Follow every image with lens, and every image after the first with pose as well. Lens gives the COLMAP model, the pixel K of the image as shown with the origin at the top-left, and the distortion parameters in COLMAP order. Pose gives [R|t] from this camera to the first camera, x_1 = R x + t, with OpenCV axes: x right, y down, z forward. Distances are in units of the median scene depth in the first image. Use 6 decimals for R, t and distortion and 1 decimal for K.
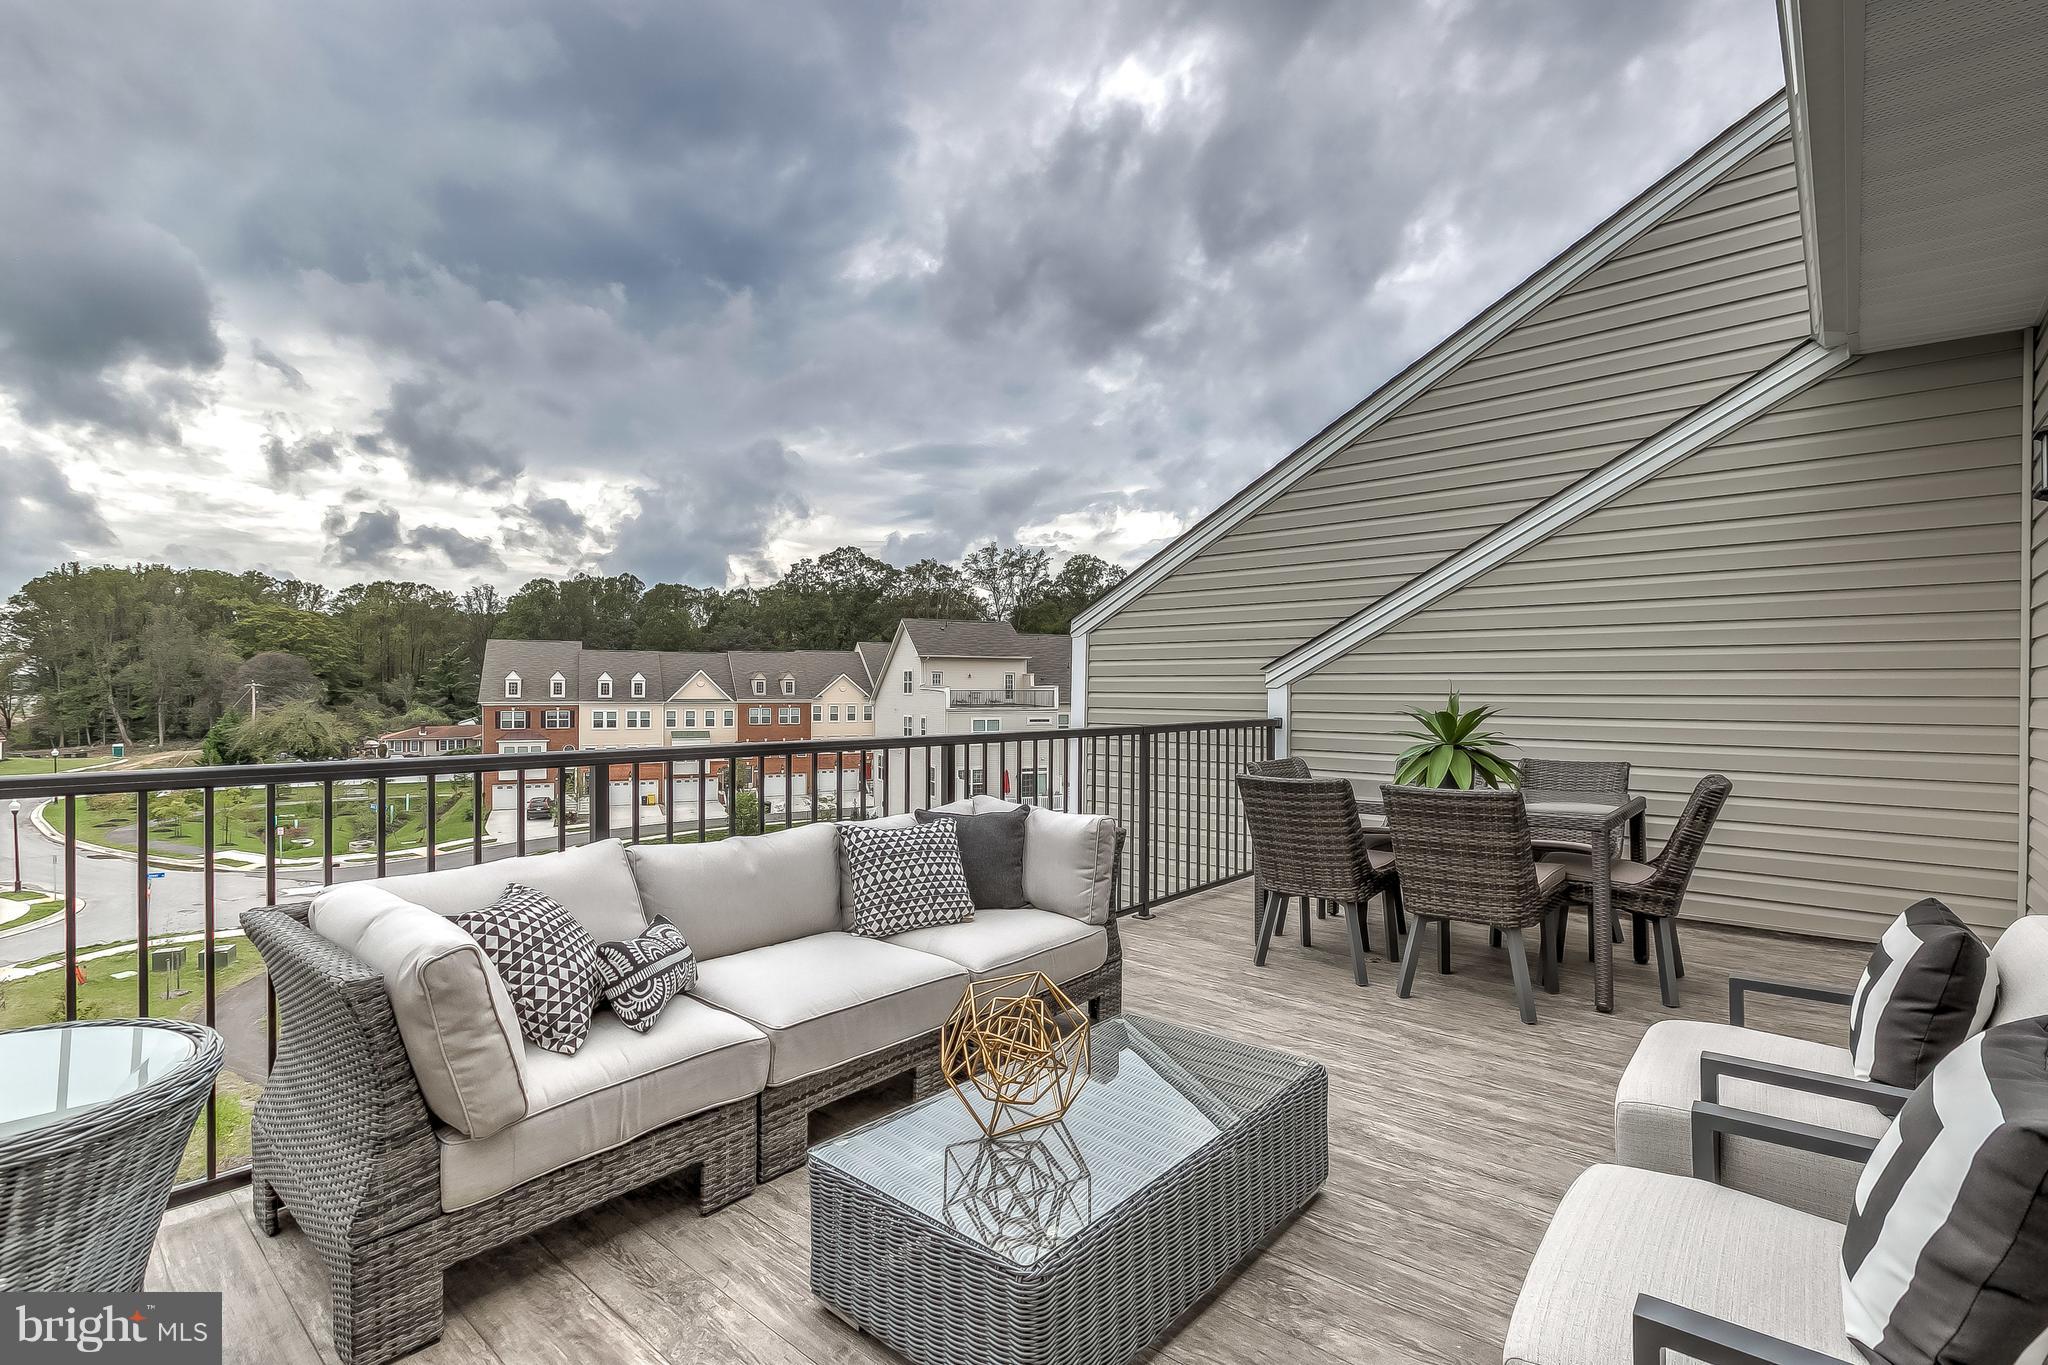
lens RADIAL K [[940.0, 0, 1015.3], [0, 940.0, 684.4], [0, 0, 1]] dist [0.003545, 0.000506]
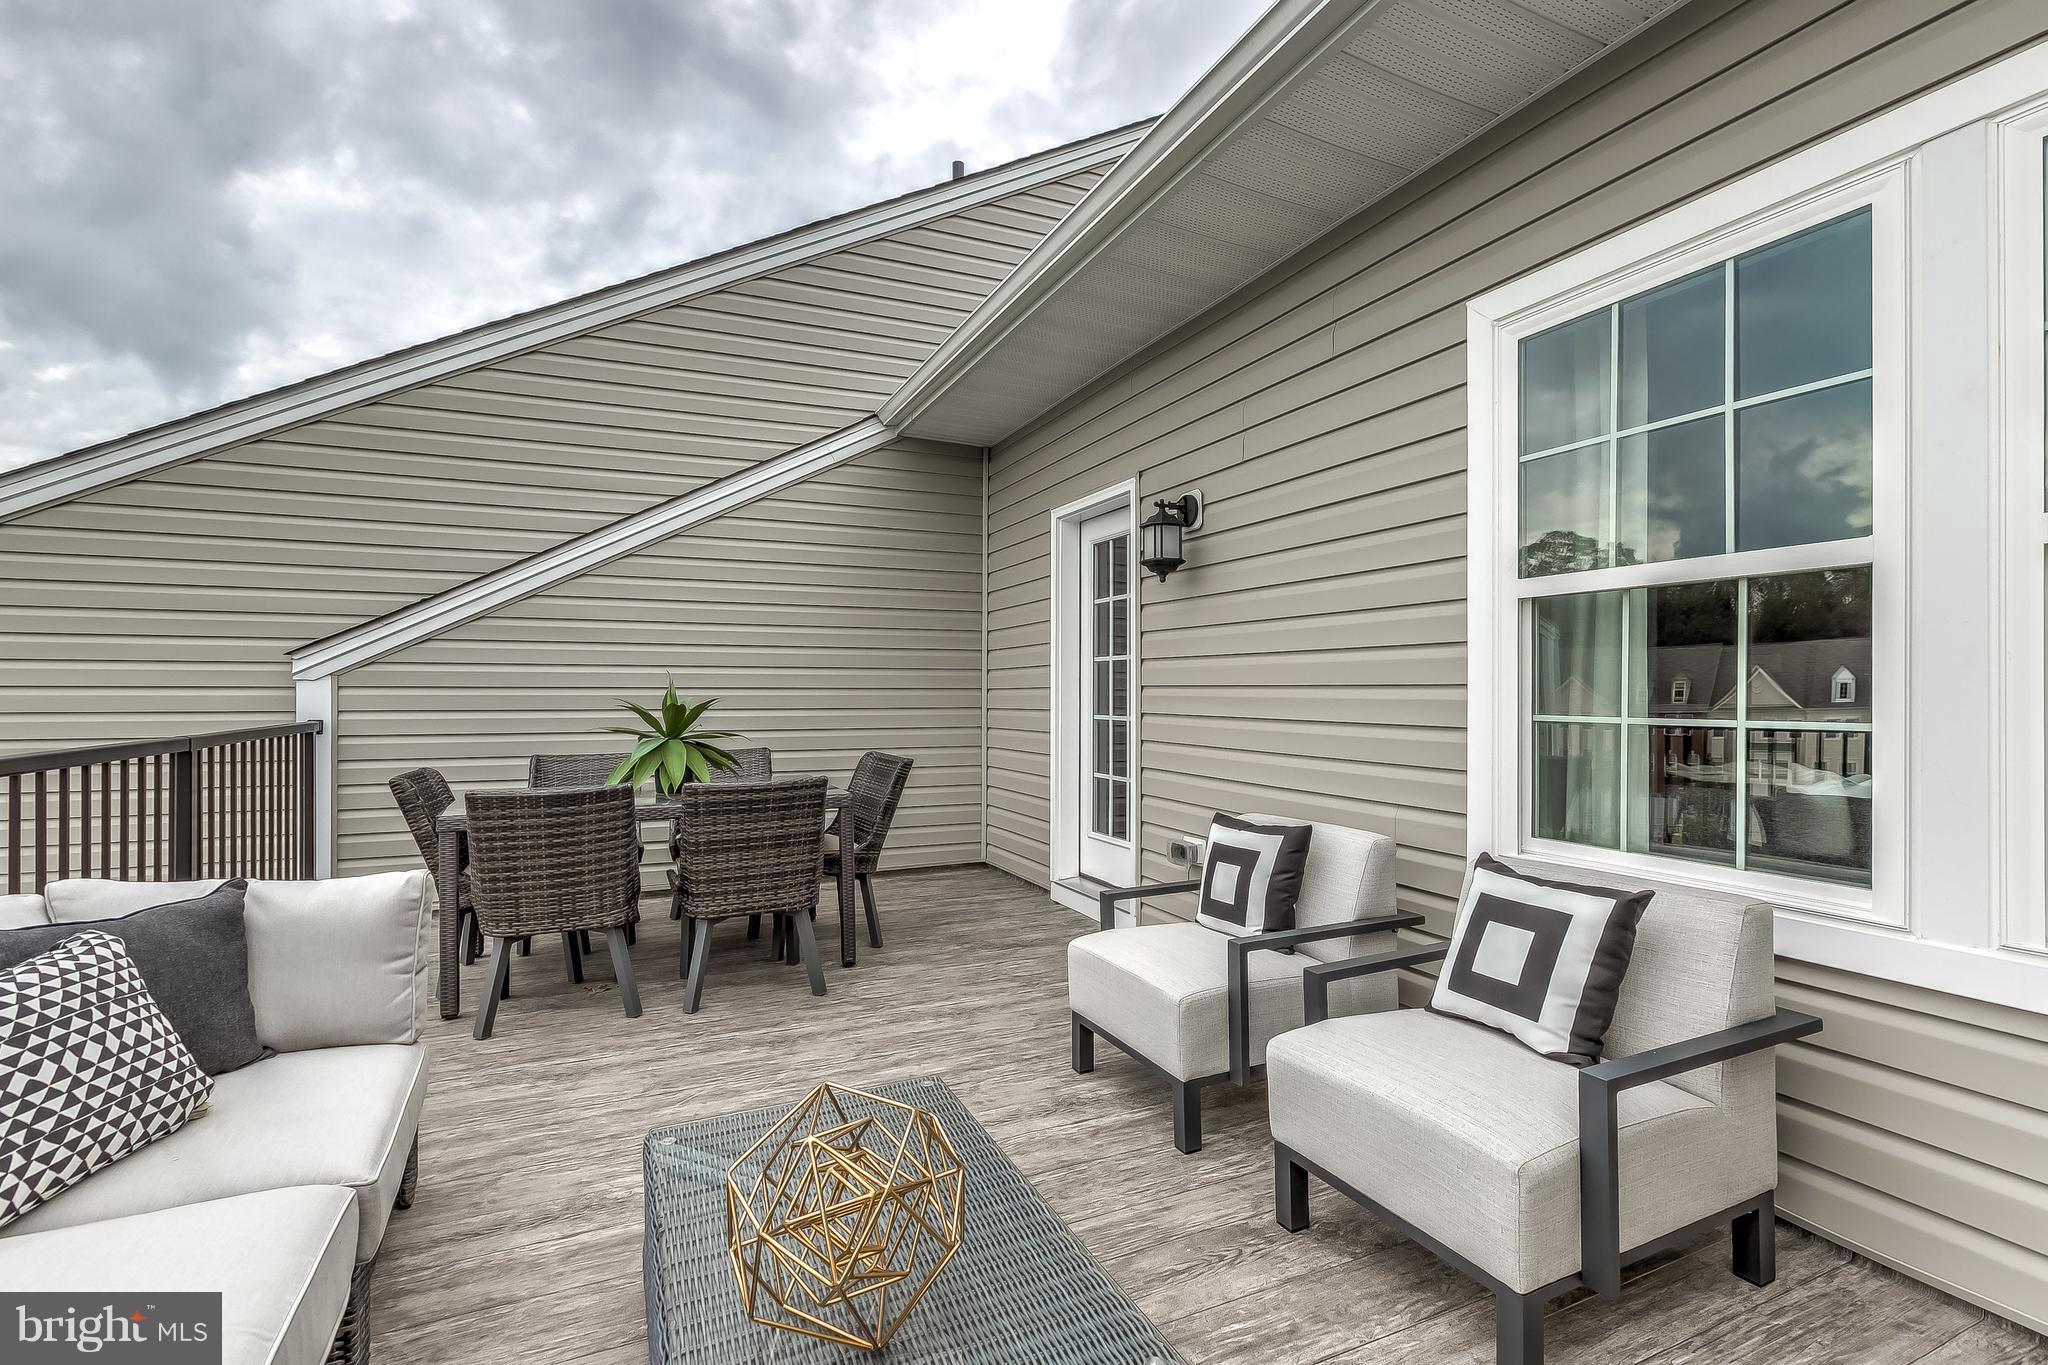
lens RADIAL K [[940.0, 0, 1015.3], [0, 940.0, 684.4], [0, 0, 1]] dist [0.003545, 0.000506]
pose [[0.418056, 0.003494, 0.908415, -0.310293], [-0.005462, 0.999984, -0.001332, 0.009325], [-0.908405, -0.004405, 0.418068, 0.339167]]
